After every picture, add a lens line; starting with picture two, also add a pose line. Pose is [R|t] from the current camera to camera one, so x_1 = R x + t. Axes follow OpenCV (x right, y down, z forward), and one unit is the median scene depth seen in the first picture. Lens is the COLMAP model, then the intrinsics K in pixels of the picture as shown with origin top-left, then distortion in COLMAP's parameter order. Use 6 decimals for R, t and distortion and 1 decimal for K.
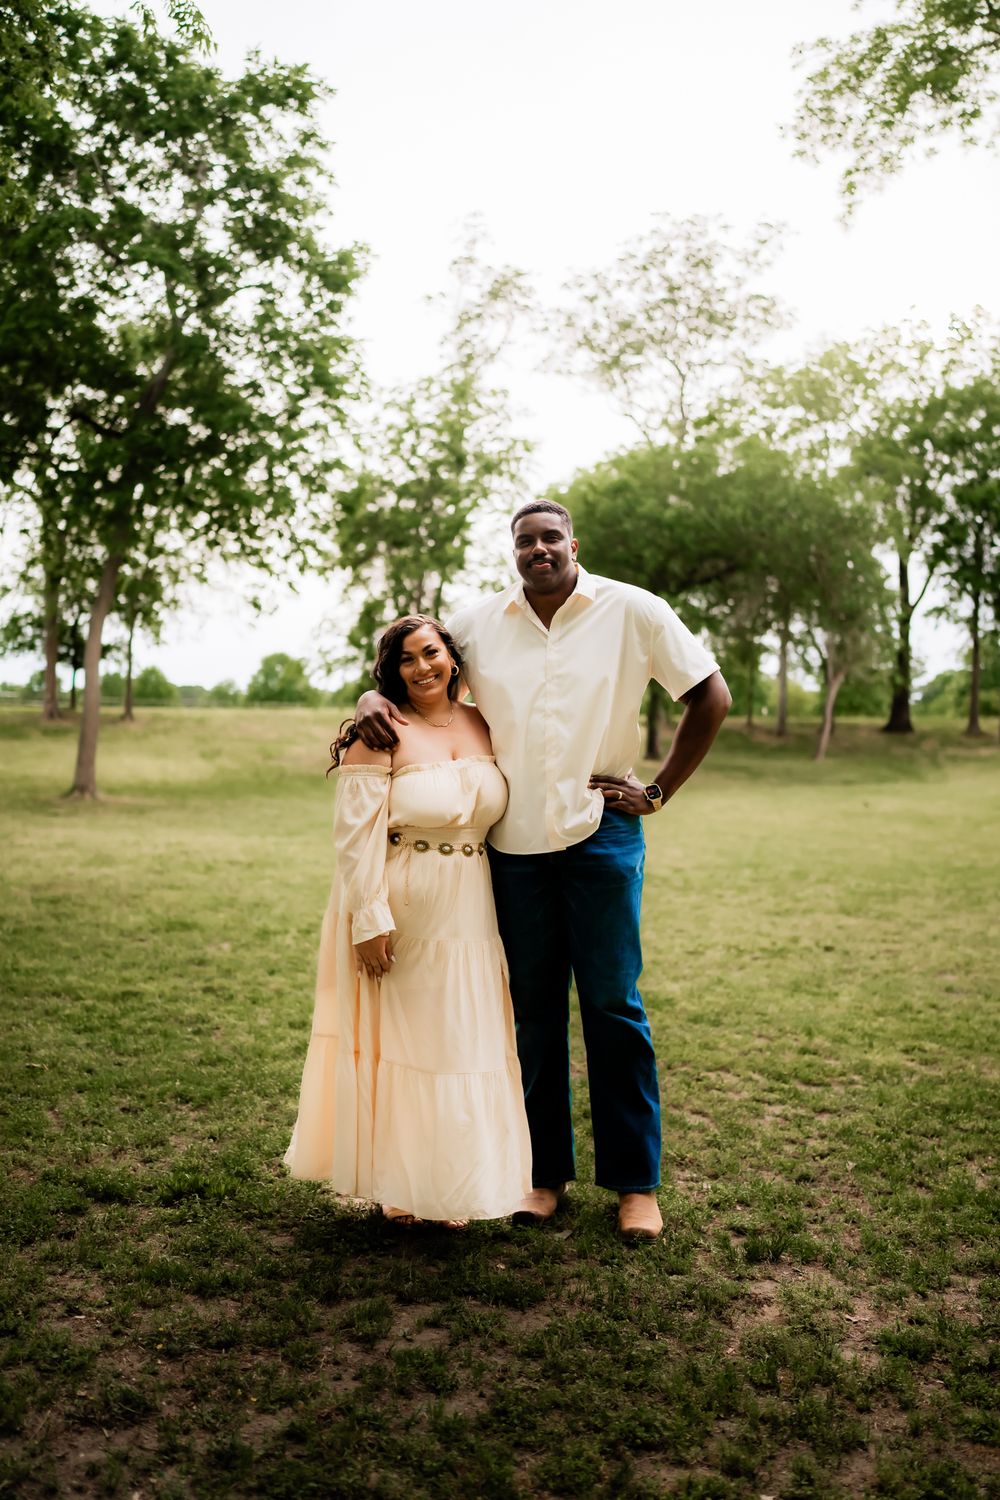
lens RADIAL K [[1442.0, 0, 494.3], [0, 1442.0, 744.6], [0, 0, 1]] dist [-0.028269, 0.121440]
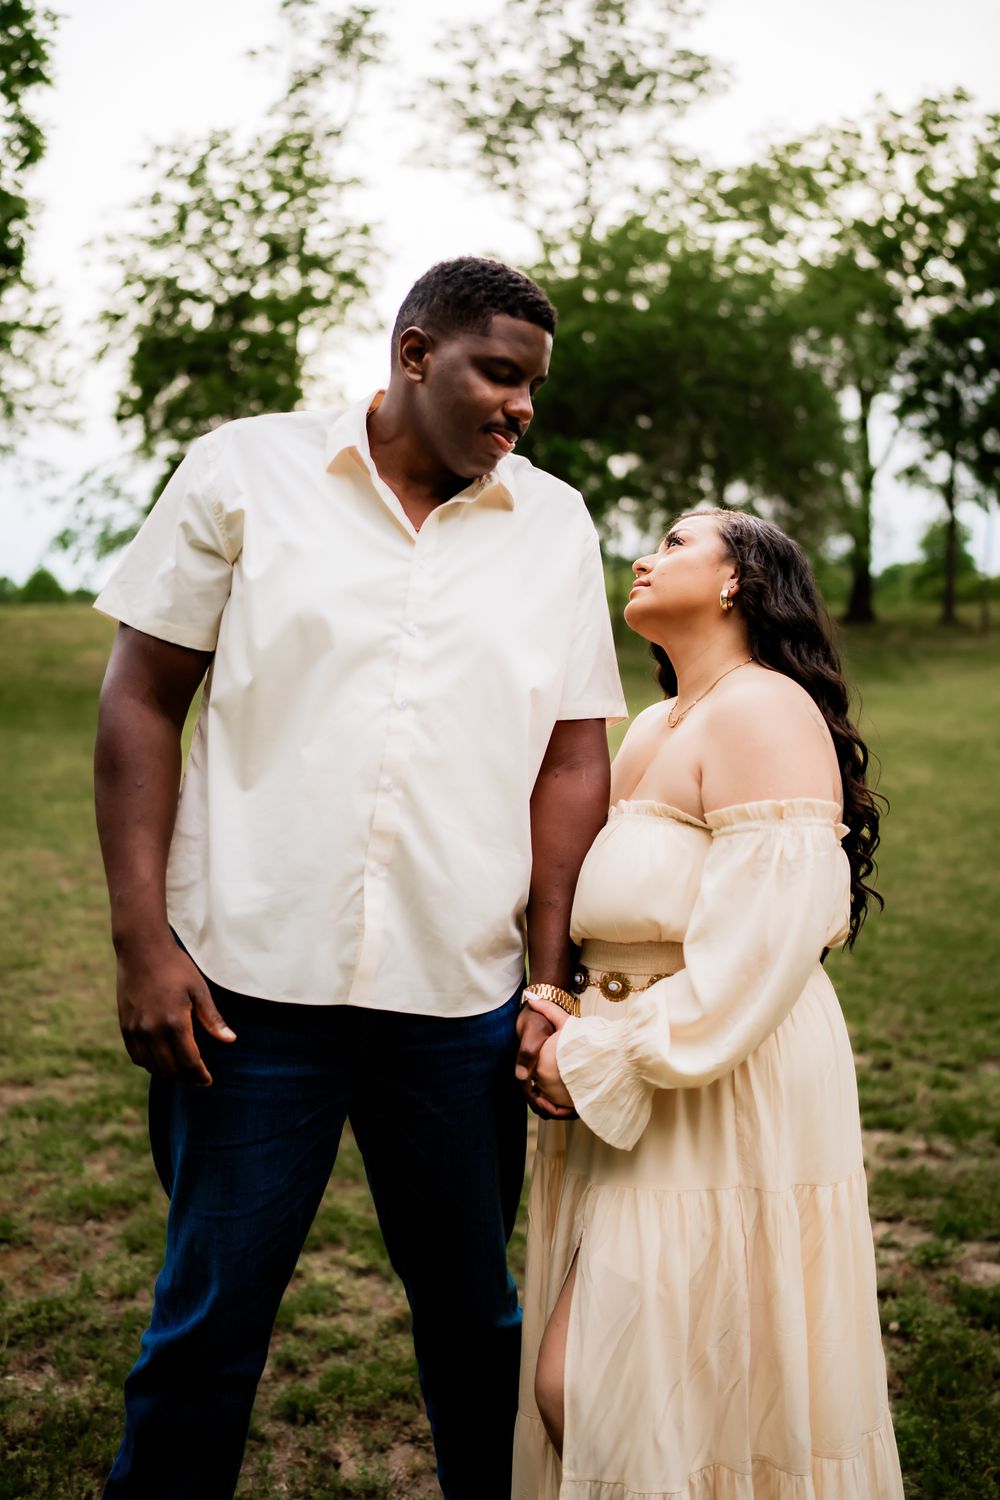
lens RADIAL K [[1442.0, 0, 494.3], [0, 1442.0, 744.6], [0, 0, 1]] dist [-0.028269, 0.121440]
pose [[0.999049, -0.019057, 0.039211, 0.052352], [0.016322, 0.997488, 0.068926, 0.001293], [-0.040426, -0.068220, 0.996851, 0.250984]]
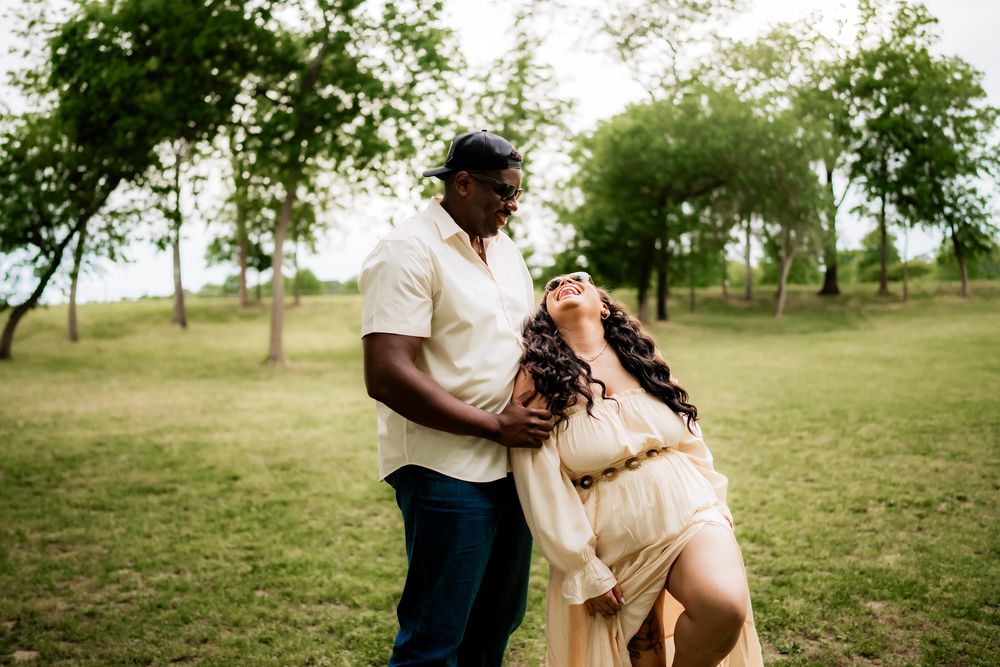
lens RADIAL K [[963.4, 0, 498.9], [0, 963.4, 337.5], [0, 0, 1]] dist [-0.027484, 0.137354]
pose [[0.998725, -0.035549, -0.035834, -0.021865], [0.036482, 0.999003, 0.025732, -0.004228], [0.034884, -0.027006, 0.999026, 0.045445]]
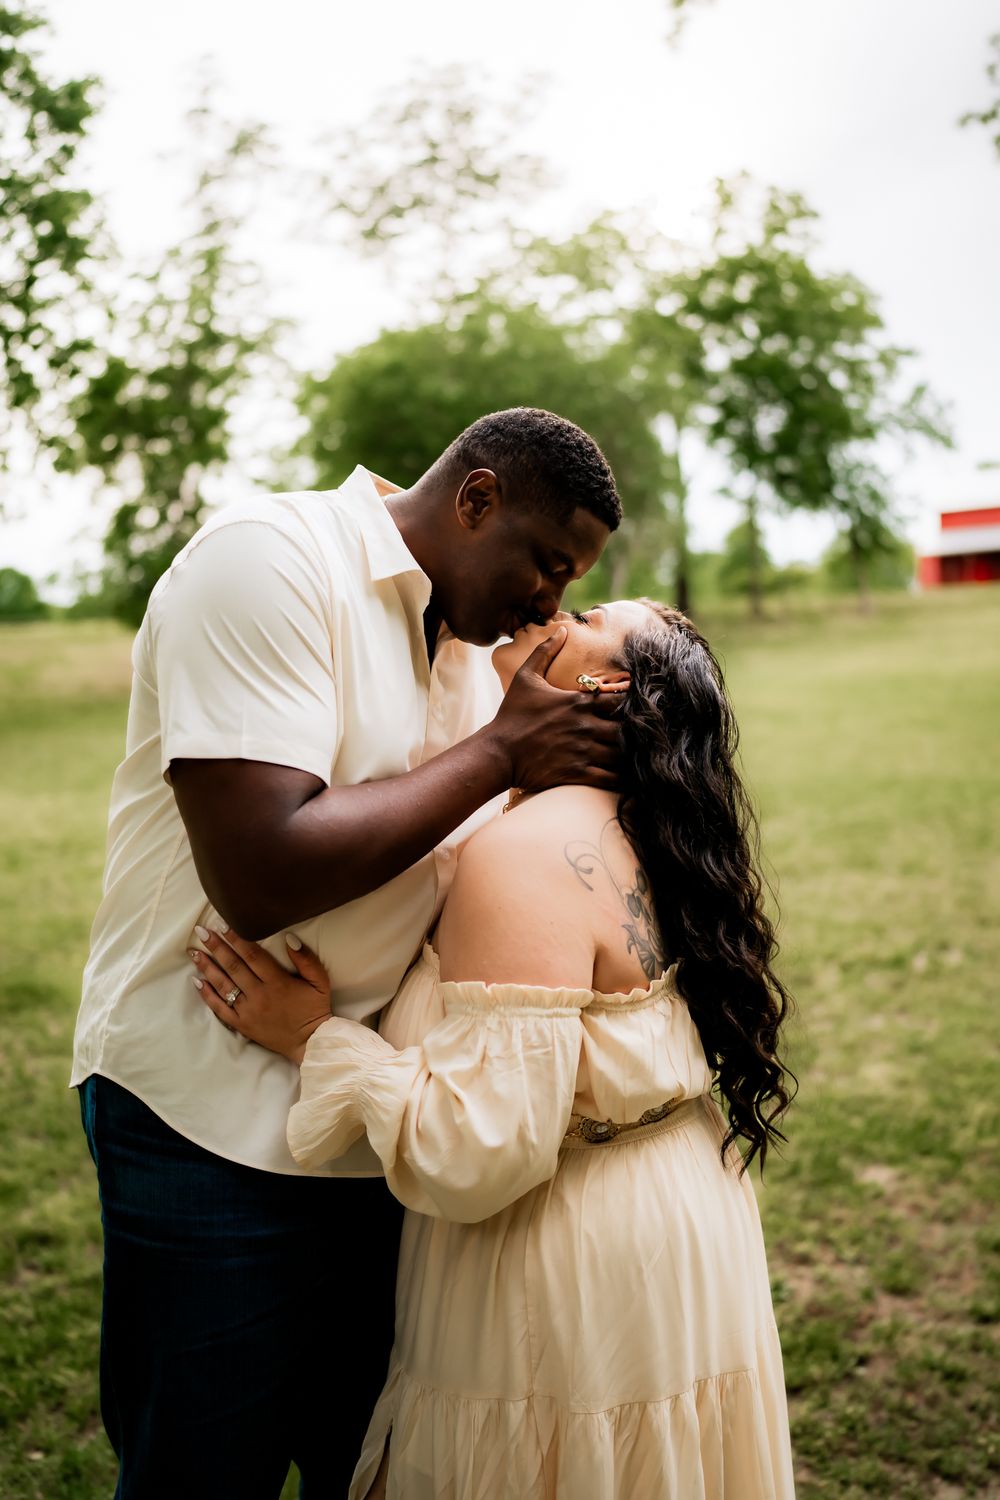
lens RADIAL K [[1455.7, 0, 497.9], [0, 1455.7, 755.3], [0, 0, 1]] dist [-0.014980, 0.105774]
pose [[0.983020, -0.070251, 0.169517, -0.023450], [0.056794, 0.994932, 0.082973, -0.006444], [-0.174486, -0.071936, 0.982028, 0.064556]]
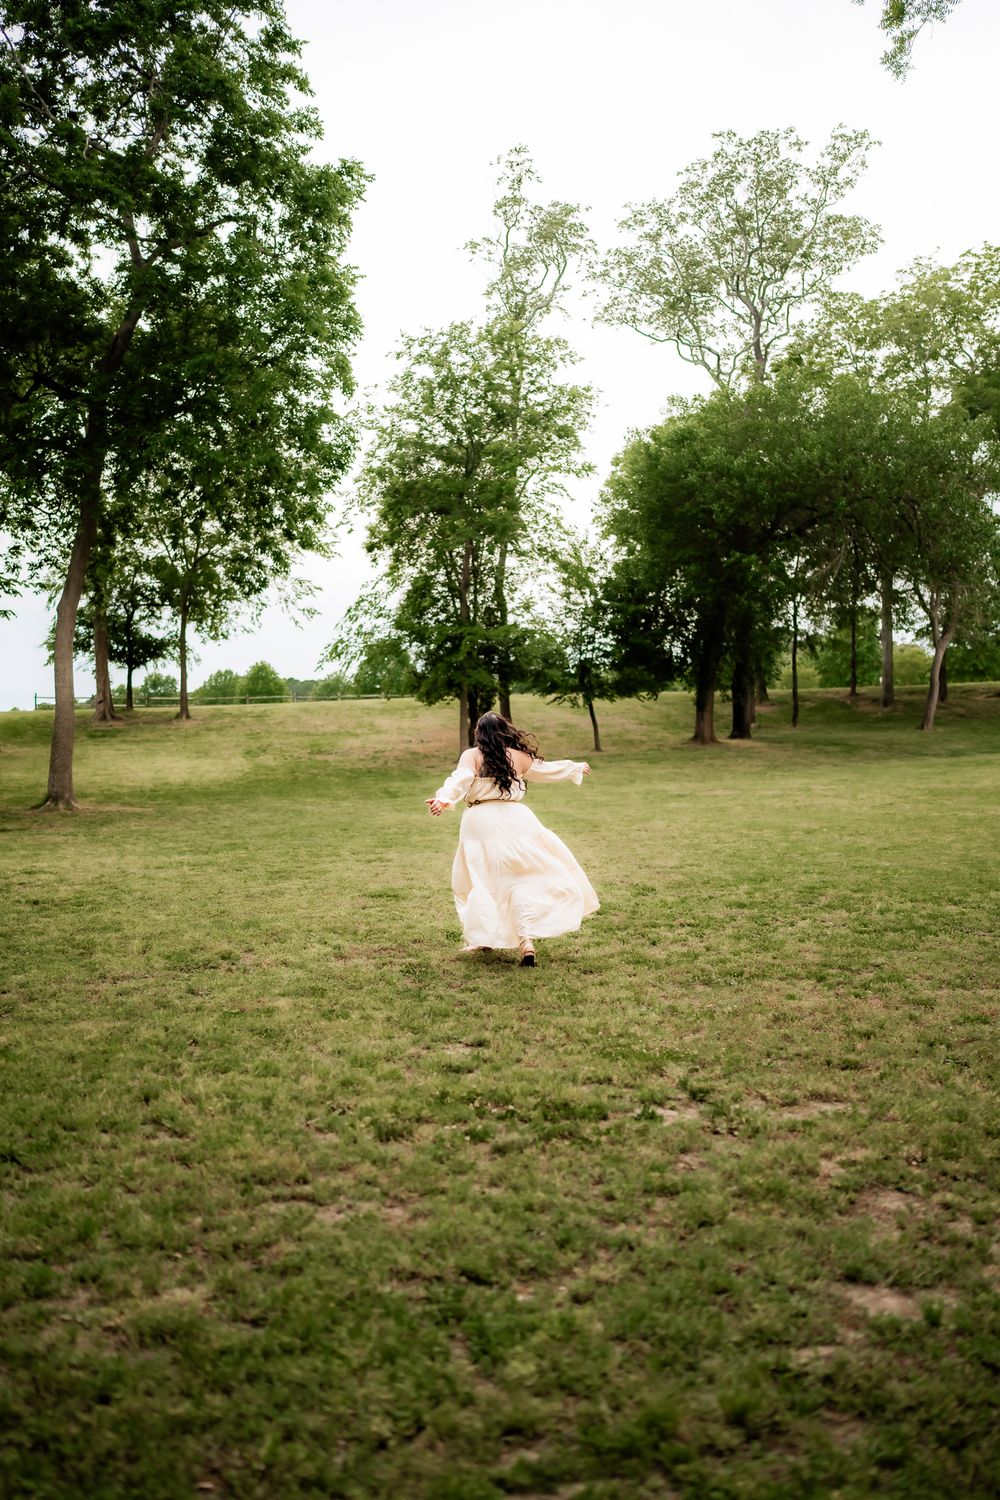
lens RADIAL K [[1439.0, 0, 501.9], [0, 1439.0, 751.9], [0, 0, 1]] dist [-0.024819, 0.121623]
pose [[0.995564, -0.041617, -0.084379, 0.042588], [0.042857, 0.998997, 0.012943, 0.001709], [0.083755, -0.016501, 0.996350, 0.094544]]
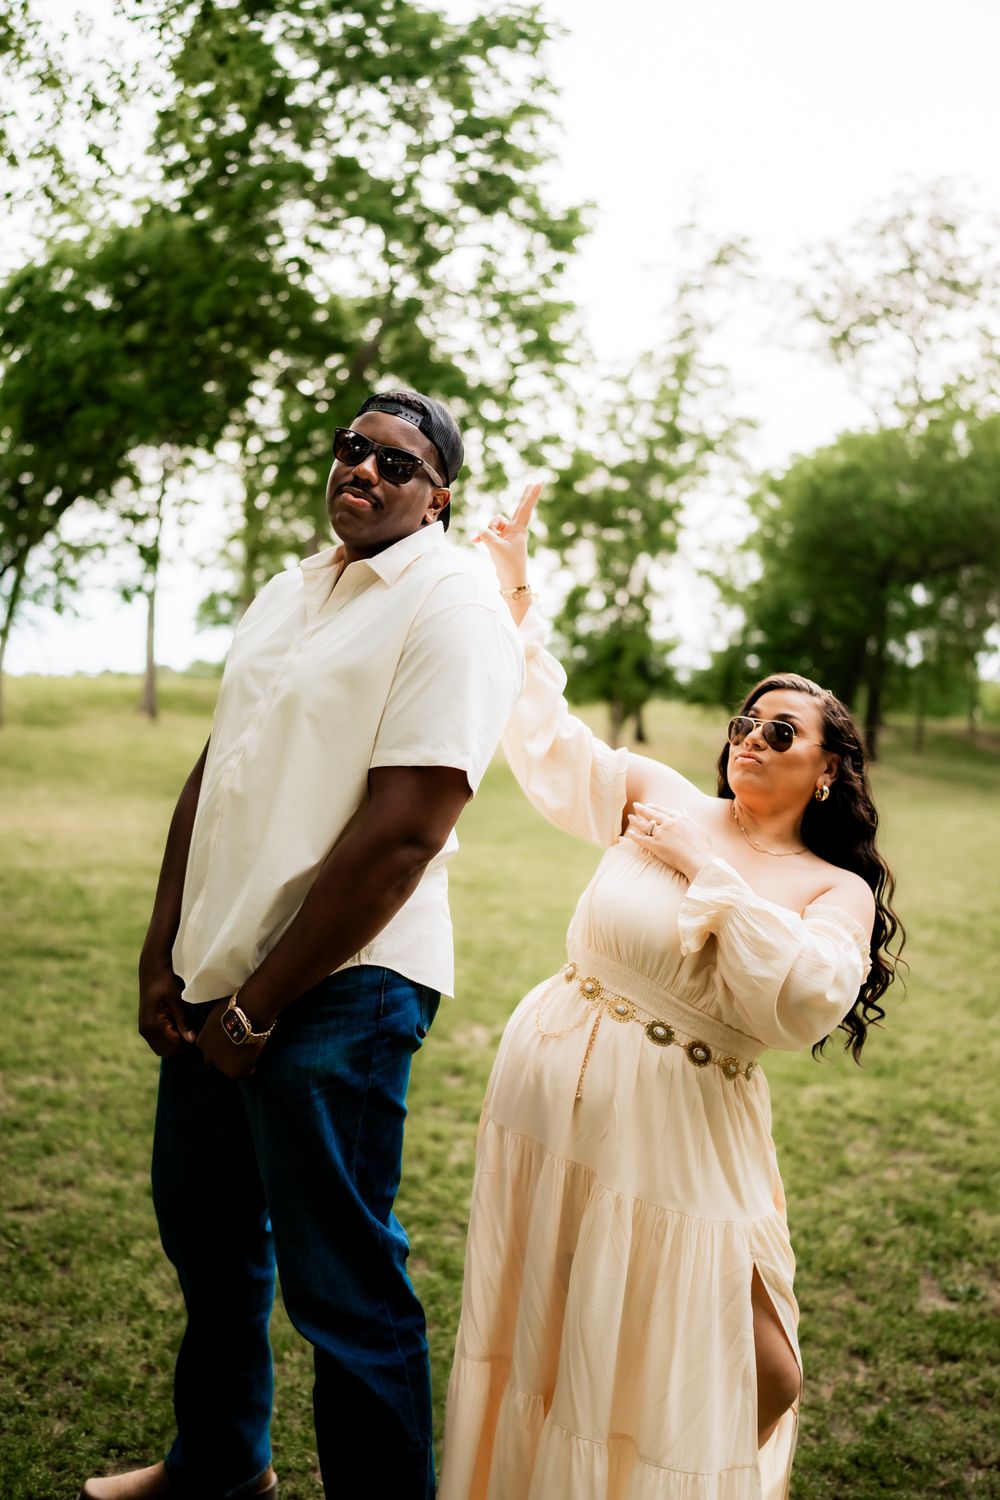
lens RADIAL K [[1450.1, 0, 494.7], [0, 1450.1, 741.8], [0, 0, 1]] dist [-0.028350, 0.144503]
pose [[0.991481, 0.039404, -0.124151, -0.017269], [-0.038550, 0.999214, 0.009268, -0.003958], [0.124419, -0.004403, 0.992220, 0.047506]]
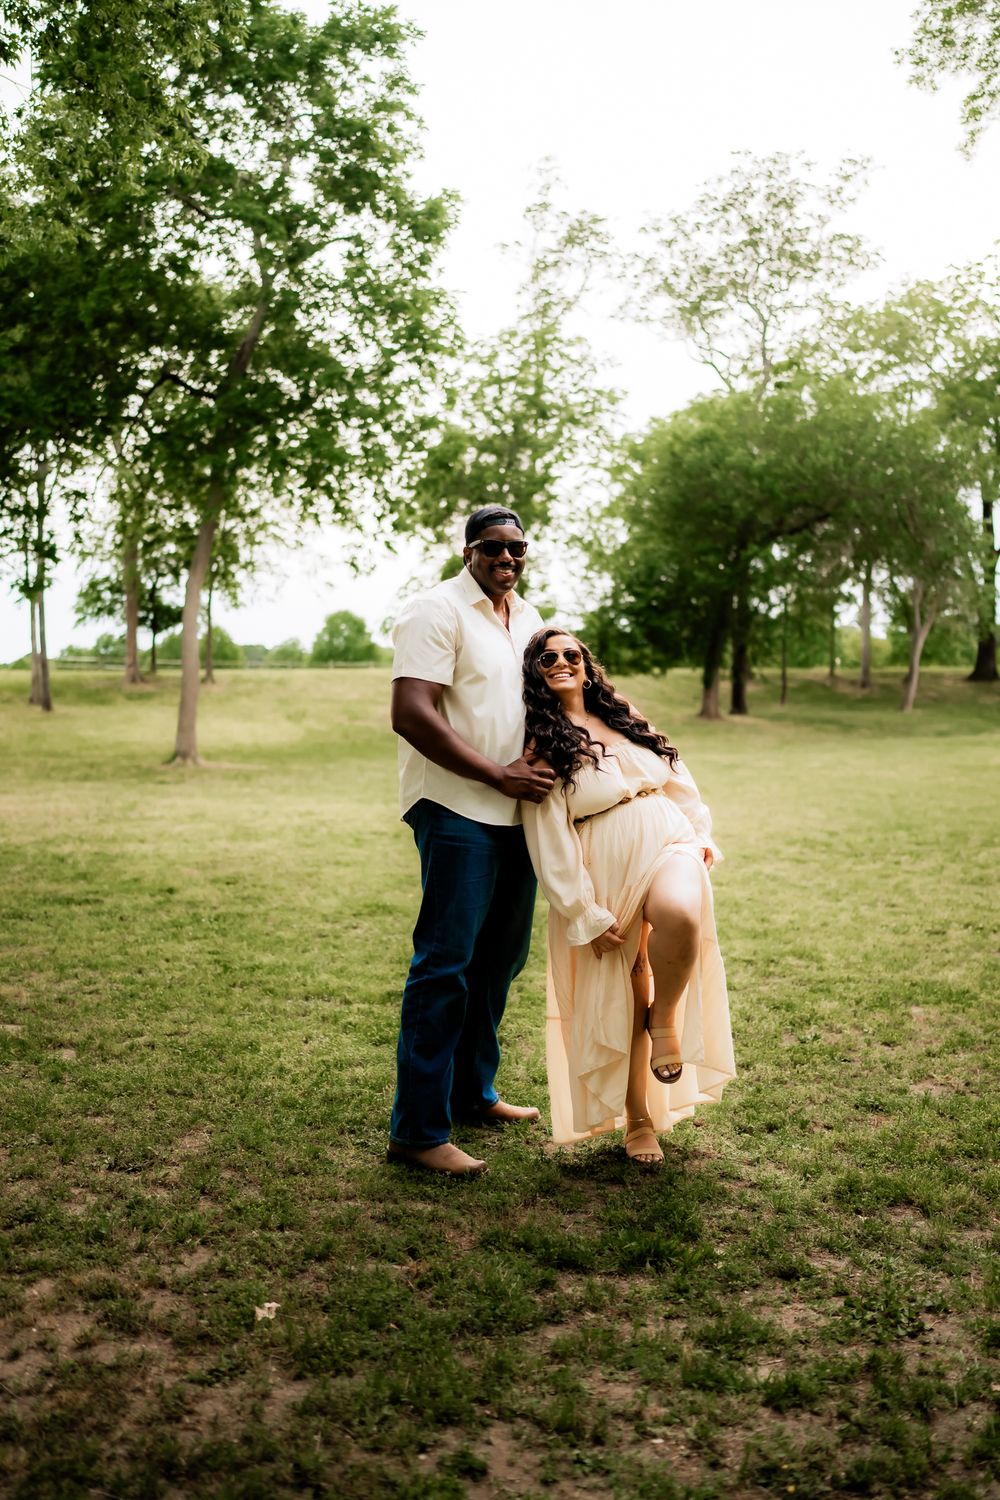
lens RADIAL K [[1439.0, 0, 501.9], [0, 1439.0, 751.9], [0, 0, 1]] dist [-0.024819, 0.121623]
pose [[0.999252, -0.016450, -0.034996, -0.021519], [0.017725, 0.999179, 0.036443, -0.002617], [0.034368, -0.037036, 0.998723, 0.010322]]
